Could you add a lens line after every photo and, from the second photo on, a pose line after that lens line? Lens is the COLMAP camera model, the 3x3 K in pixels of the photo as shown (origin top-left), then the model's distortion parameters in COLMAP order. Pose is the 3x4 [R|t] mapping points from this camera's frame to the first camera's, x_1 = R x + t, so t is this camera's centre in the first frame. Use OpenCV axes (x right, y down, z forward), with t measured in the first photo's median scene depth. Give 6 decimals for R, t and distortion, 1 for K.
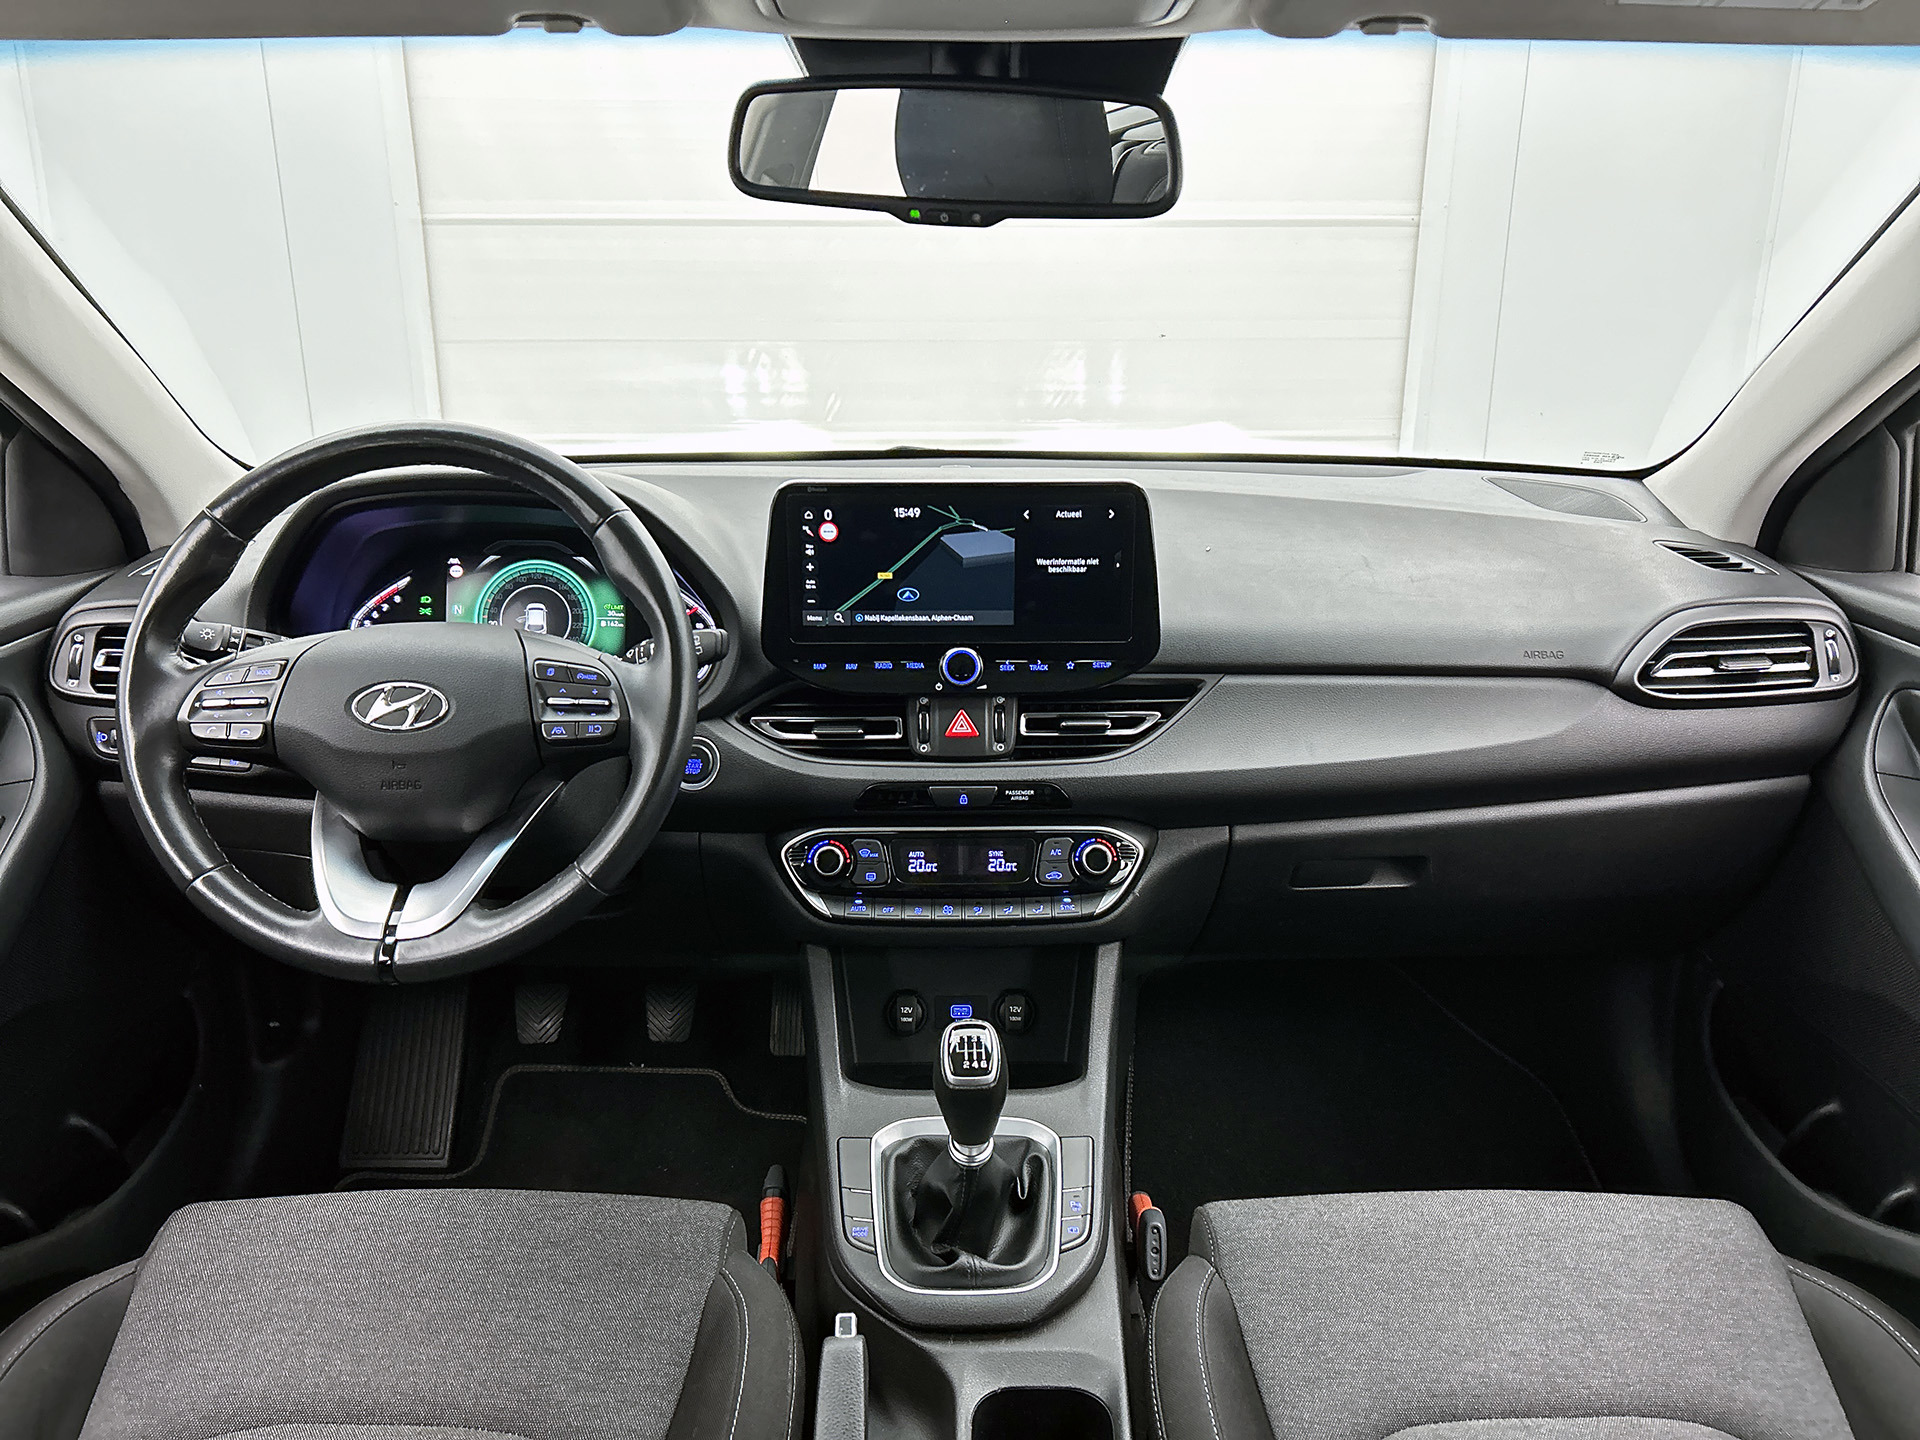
lens RADIAL K [[1432.2, 0, 964.6], [0, 1432.2, 702.9], [0, 0, 1]] dist [0.036801, -0.050525]
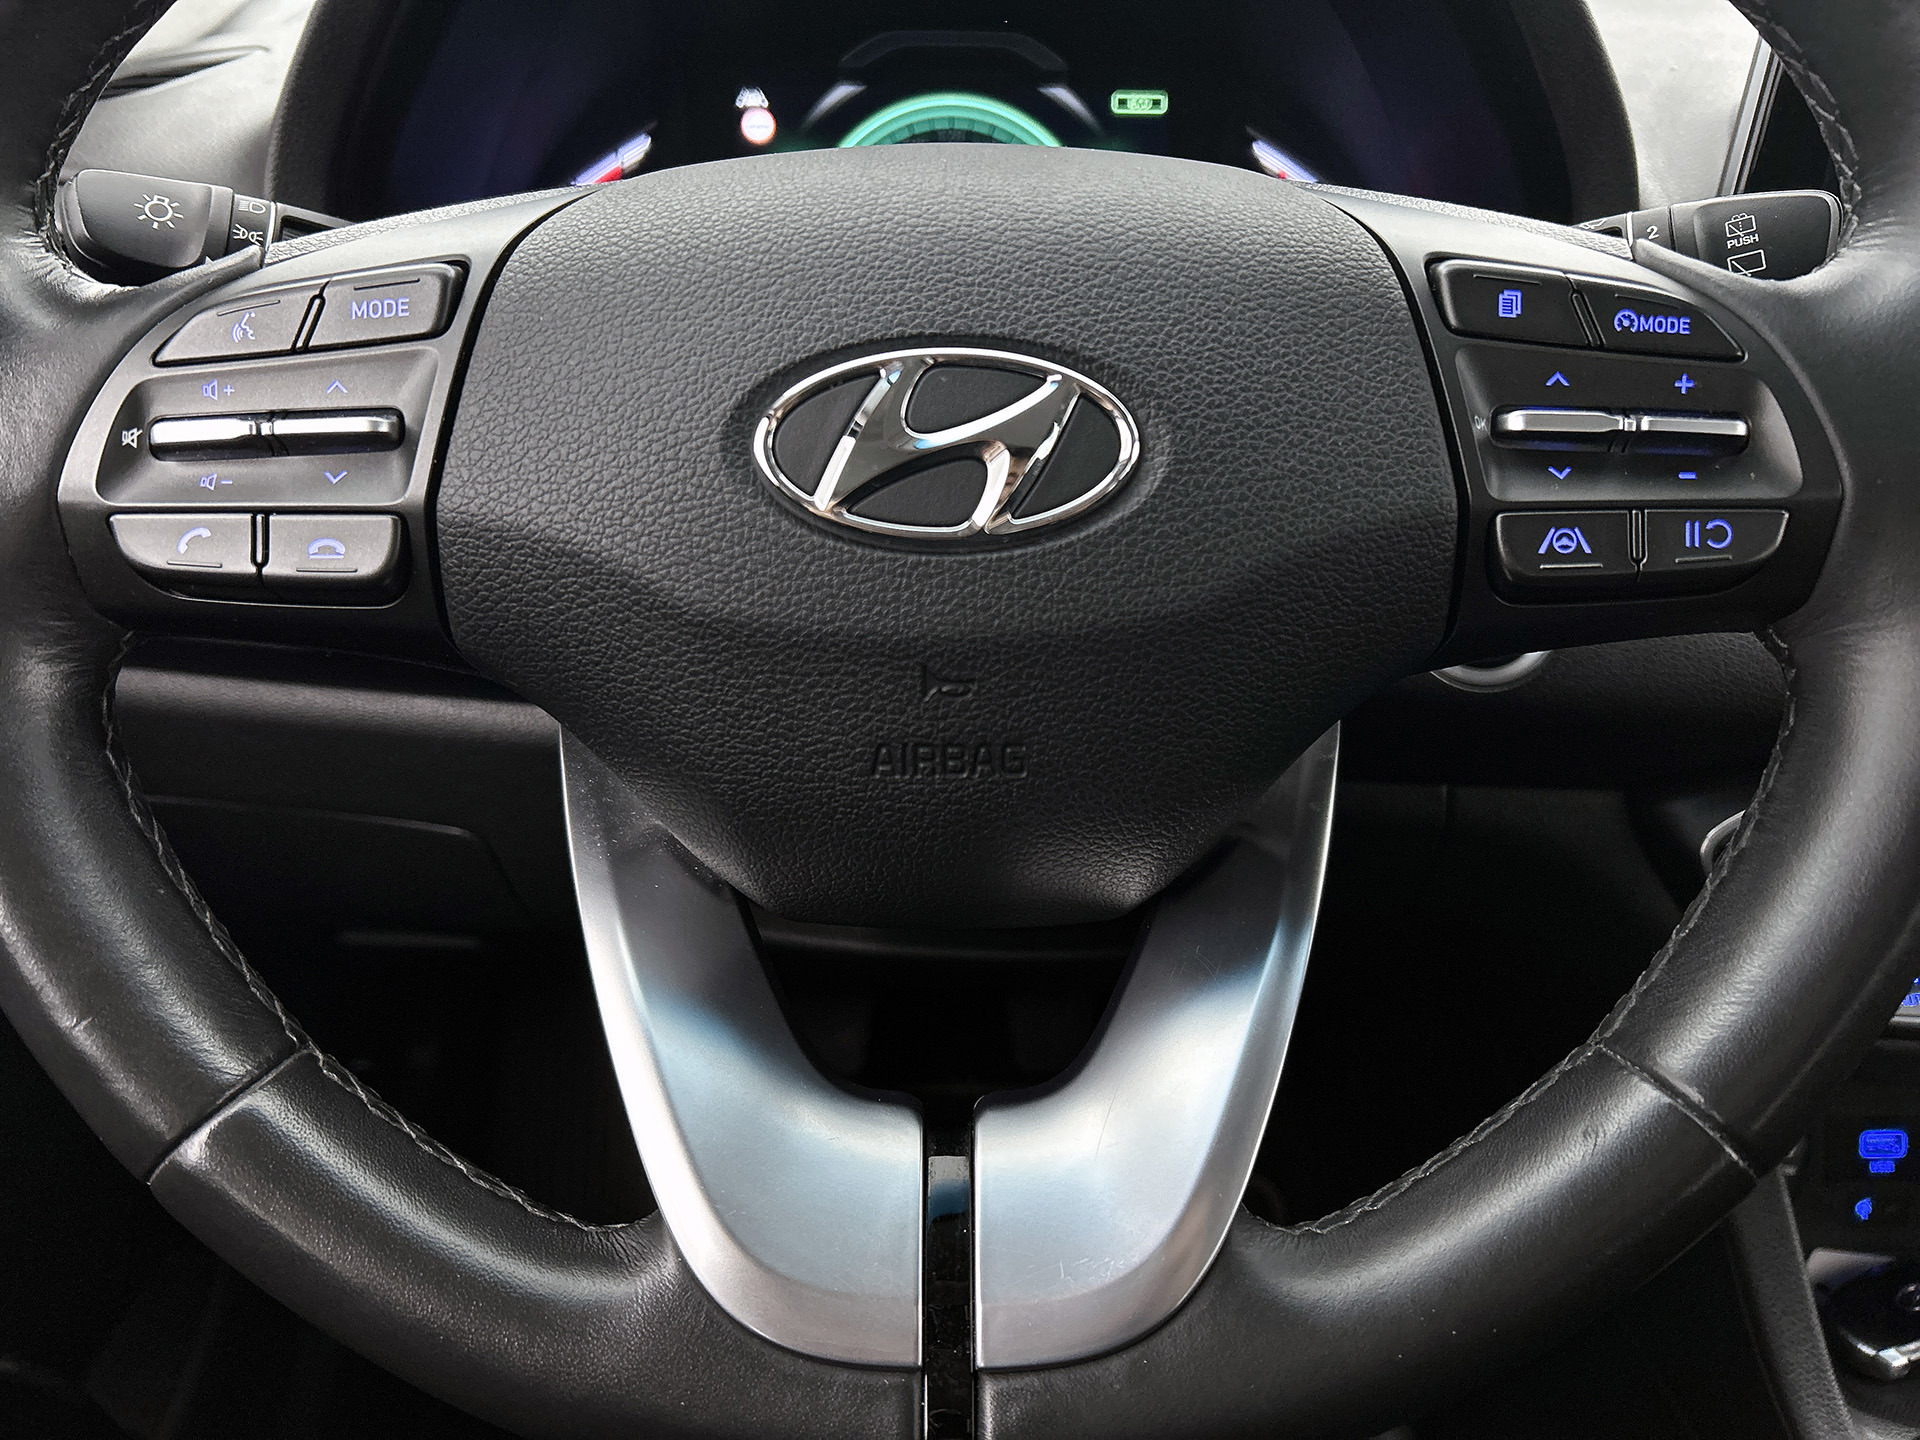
lens RADIAL K [[1432.2, 0, 949.1], [0, 1432.2, 726.2], [0, 0, 1]] dist [0.036801, -0.050525]
pose [[0.999893, 0.001918, -0.014517, -0.382380], [0.000648, 0.984615, 0.174735, 0.006920], [0.014629, -0.174726, 0.984508, 0.739756]]
